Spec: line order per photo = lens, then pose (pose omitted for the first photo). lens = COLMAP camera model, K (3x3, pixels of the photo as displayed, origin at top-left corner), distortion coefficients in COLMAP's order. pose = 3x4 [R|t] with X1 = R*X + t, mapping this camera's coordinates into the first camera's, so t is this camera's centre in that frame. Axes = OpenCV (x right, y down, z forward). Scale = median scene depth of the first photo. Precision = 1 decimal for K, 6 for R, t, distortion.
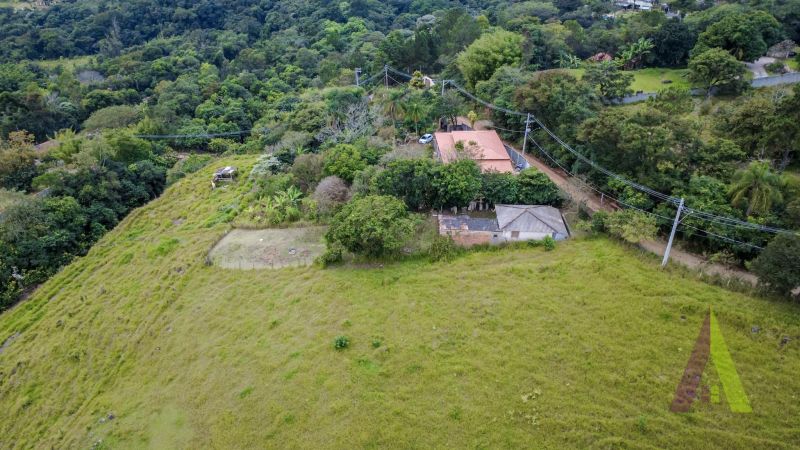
lens RADIAL K [[587.5, 0, 400.0], [0, 587.5, 225.0], [0, 0, 1]] dist [0.001165, -0.001450]
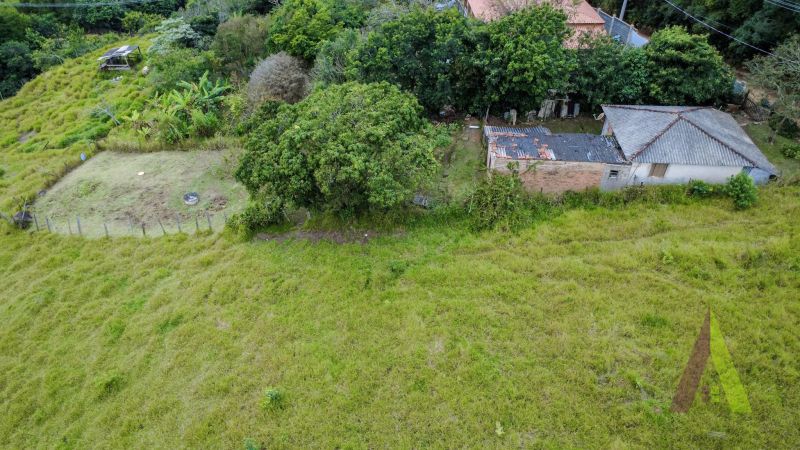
lens RADIAL K [[587.5, 0, 400.0], [0, 587.5, 225.0], [0, 0, 1]] dist [0.001165, -0.001450]
pose [[0.999997, 0.002176, 0.000561, -0.004831], [-0.002235, 0.988795, 0.149266, -0.009007], [-0.000230, -0.149267, 0.988797, 0.517724]]
